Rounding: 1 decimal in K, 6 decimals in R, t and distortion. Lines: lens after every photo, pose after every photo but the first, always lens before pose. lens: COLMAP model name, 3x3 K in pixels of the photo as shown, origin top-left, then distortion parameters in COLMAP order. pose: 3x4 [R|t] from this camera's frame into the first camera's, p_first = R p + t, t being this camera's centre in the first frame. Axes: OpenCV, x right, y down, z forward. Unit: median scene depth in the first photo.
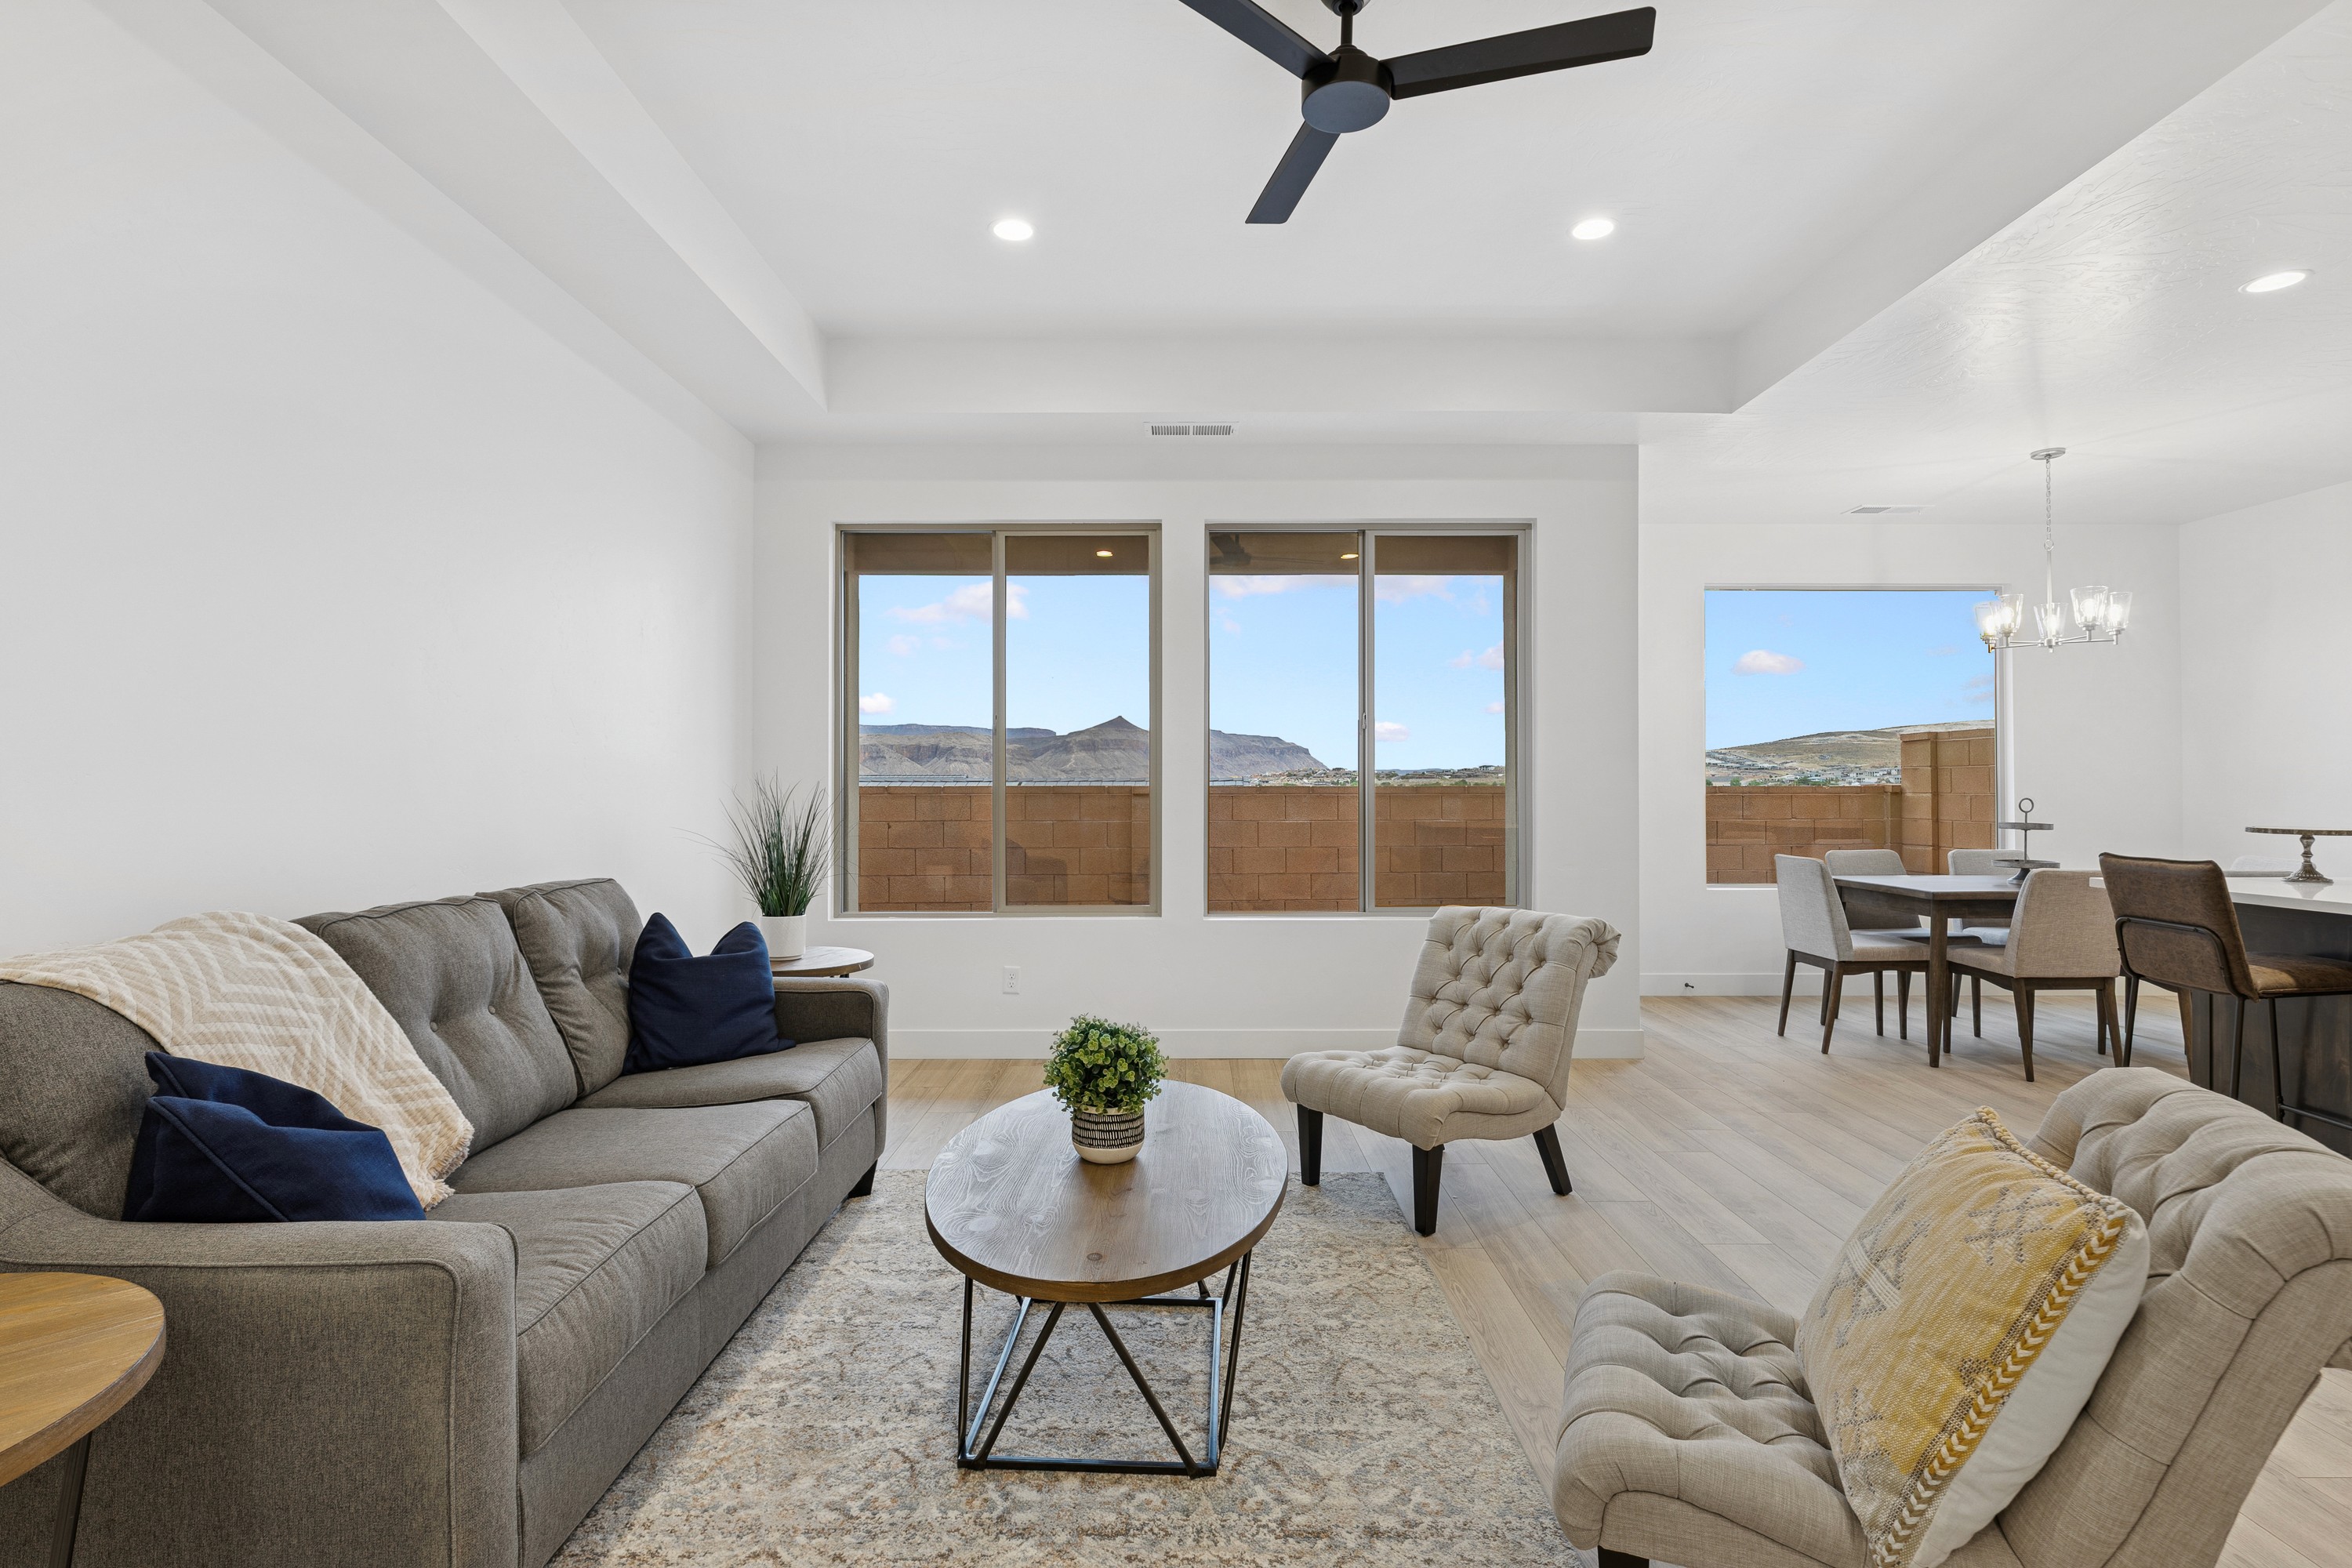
lens RADIAL K [[1126.4, 0, 1176.8], [0, 1126.4, 775.9], [0, 0, 1]] dist [-0.007928, -0.000234]
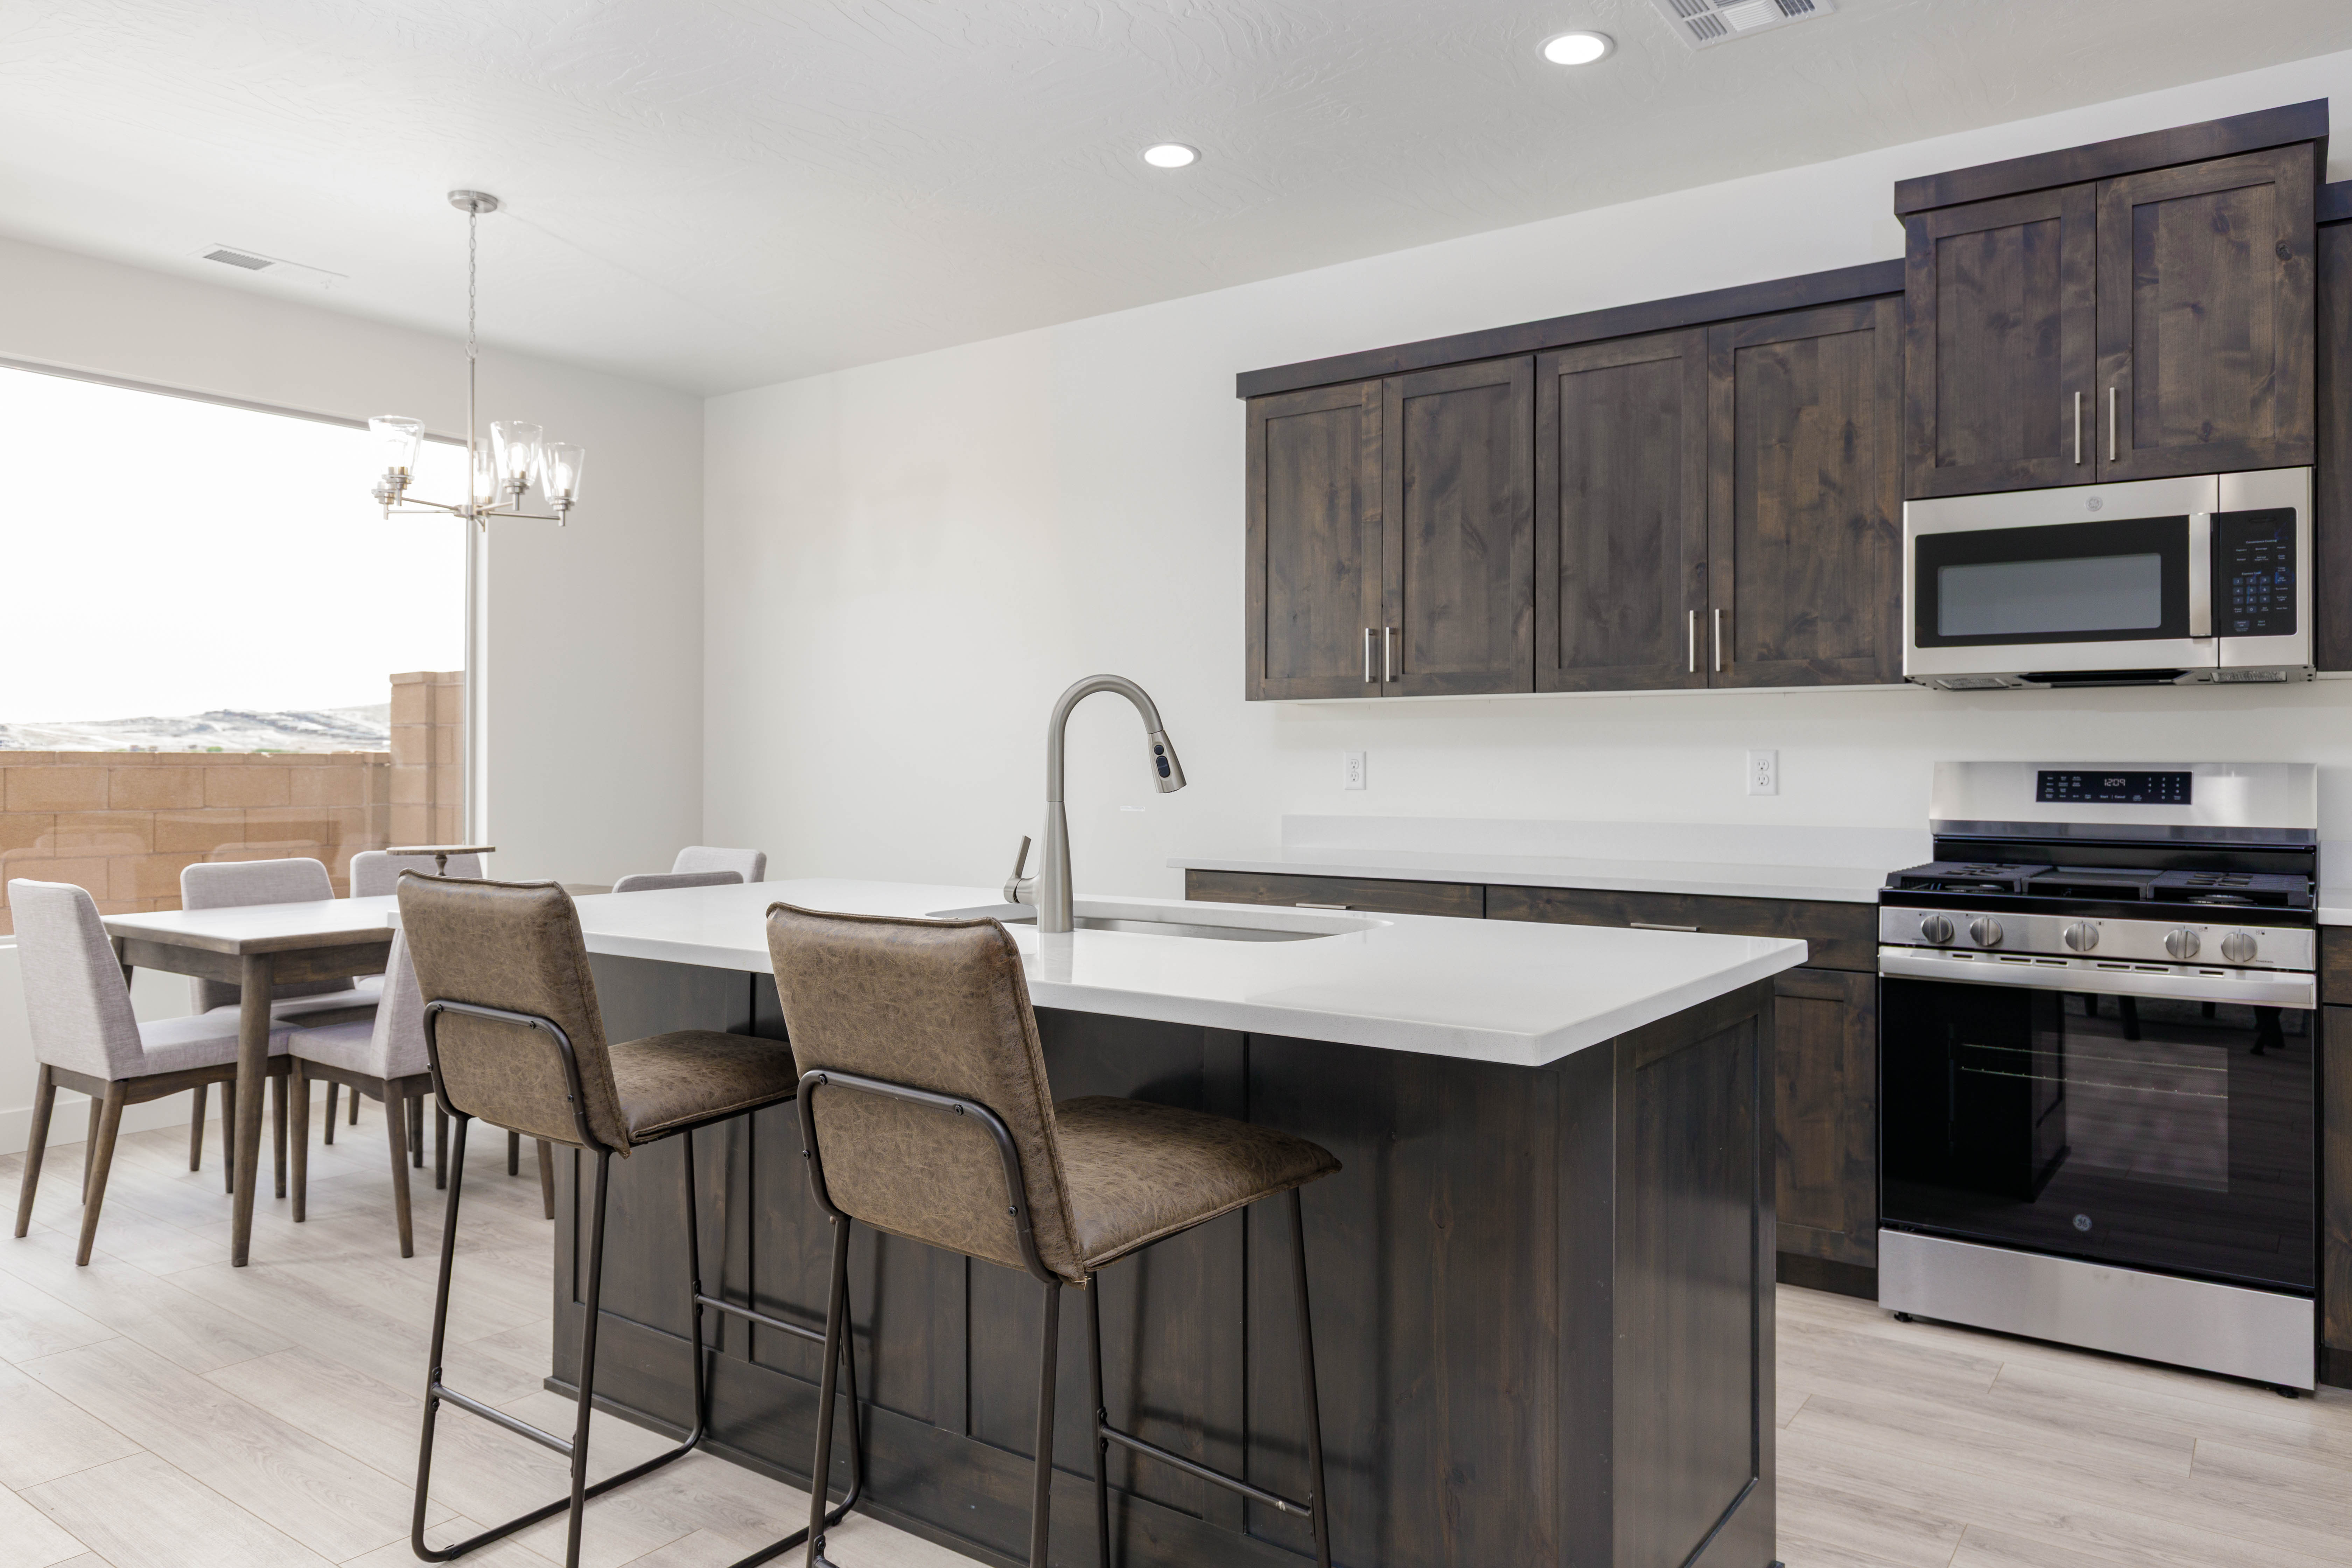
lens RADIAL K [[1594.2, 0, 1136.1], [0, 1594.2, 750.4], [0, 0, 1]] dist [0.001792, -0.009632]
pose [[0.598377, 0.009009, 0.801164, 0.366735], [-0.010710, 0.999937, -0.003245, 0.012370], [-0.801143, -0.006638, 0.598436, 0.233437]]
